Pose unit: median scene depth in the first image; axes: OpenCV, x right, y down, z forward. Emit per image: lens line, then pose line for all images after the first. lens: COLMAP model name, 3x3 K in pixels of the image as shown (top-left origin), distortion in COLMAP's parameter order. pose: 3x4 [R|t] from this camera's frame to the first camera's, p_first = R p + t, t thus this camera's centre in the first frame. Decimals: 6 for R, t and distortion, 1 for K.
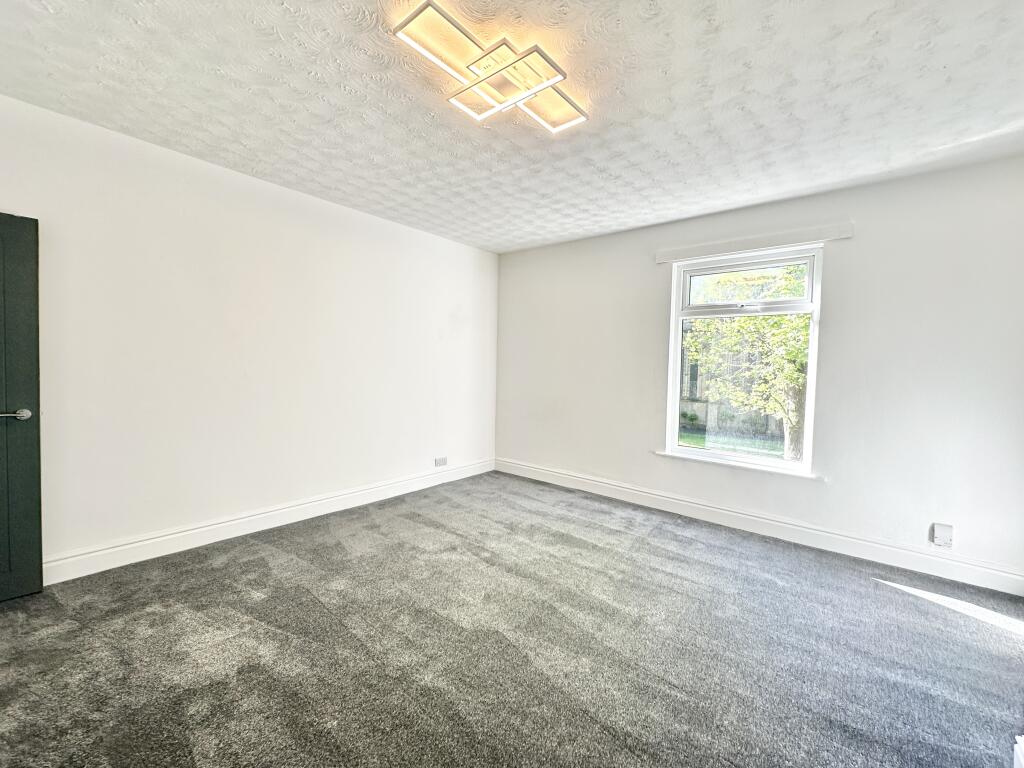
lens RADIAL K [[424.8, 0, 512.0], [0, 424.8, 384.0], [0, 0, 1]] dist [-0.000393, 0.000011]
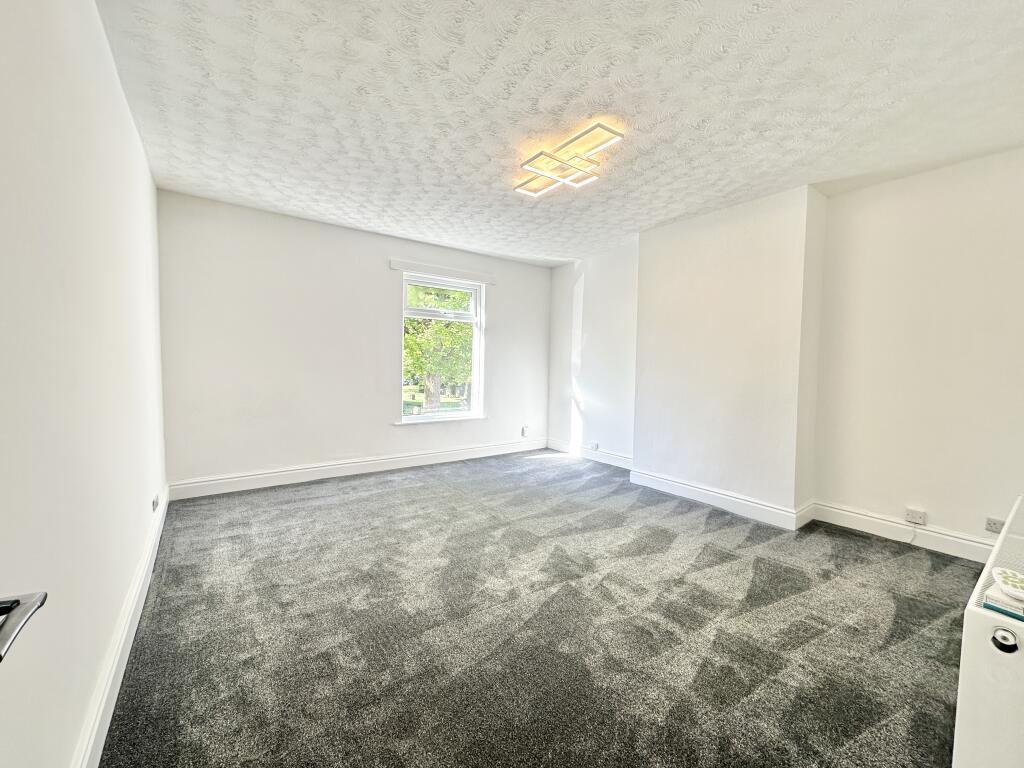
lens RADIAL K [[407.7, 0, 511.0], [0, 407.7, 382.9], [0, 0, 1]] dist [-0.002938, -0.000288]
pose [[0.242885, -0.069767, 0.967543, -0.742509], [0.032407, 0.997437, 0.063787, -0.022267], [-0.969514, 0.015862, 0.244524, 0.402171]]
